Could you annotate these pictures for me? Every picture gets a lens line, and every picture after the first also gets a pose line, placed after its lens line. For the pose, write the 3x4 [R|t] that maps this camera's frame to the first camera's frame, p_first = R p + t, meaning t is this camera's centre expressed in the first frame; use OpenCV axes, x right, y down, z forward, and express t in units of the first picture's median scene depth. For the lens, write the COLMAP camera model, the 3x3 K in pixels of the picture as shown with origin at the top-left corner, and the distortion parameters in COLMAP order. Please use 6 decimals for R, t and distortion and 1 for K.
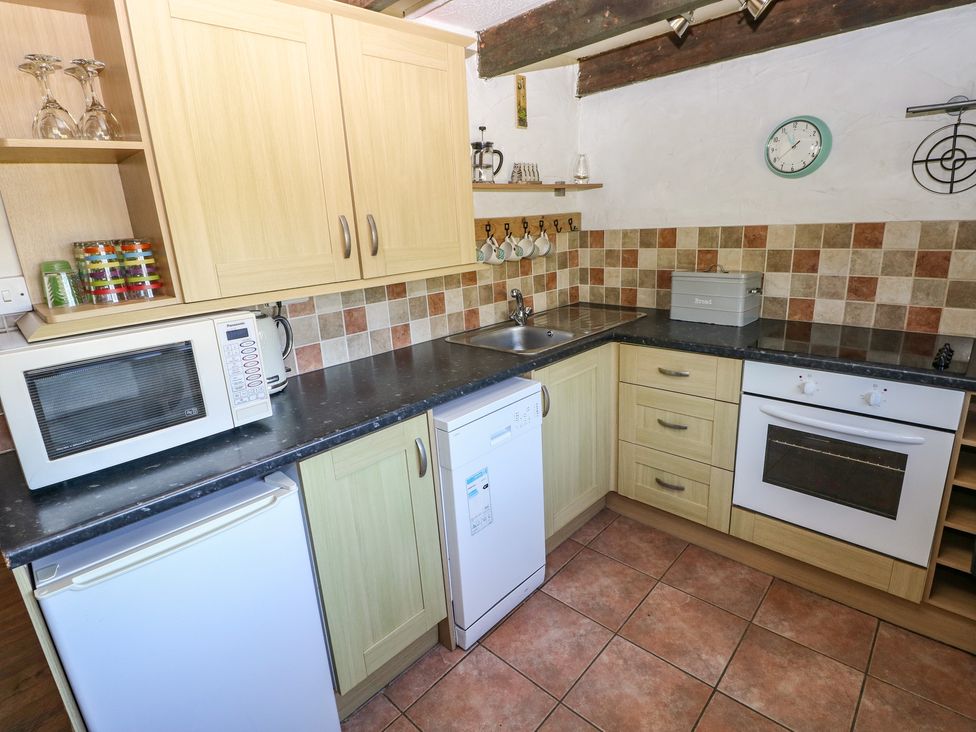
lens RADIAL K [[508.7, 0, 488.8], [0, 508.7, 361.5], [0, 0, 1]] dist [-0.002127, -0.013802]
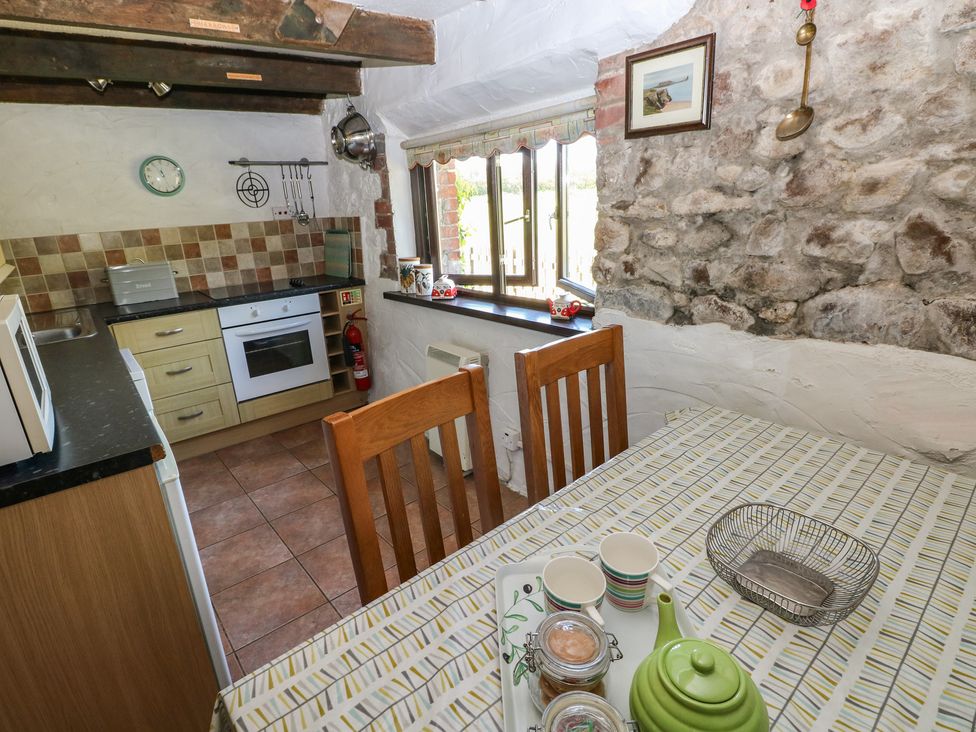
lens RADIAL K [[508.7, 0, 488.8], [0, 508.7, 361.5], [0, 0, 1]] dist [-0.002127, -0.013802]
pose [[0.111084, -0.257549, 0.959859, -0.915222], [0.306562, 0.927616, 0.213420, 0.068662], [-0.945347, 0.270548, 0.181998, -0.049326]]
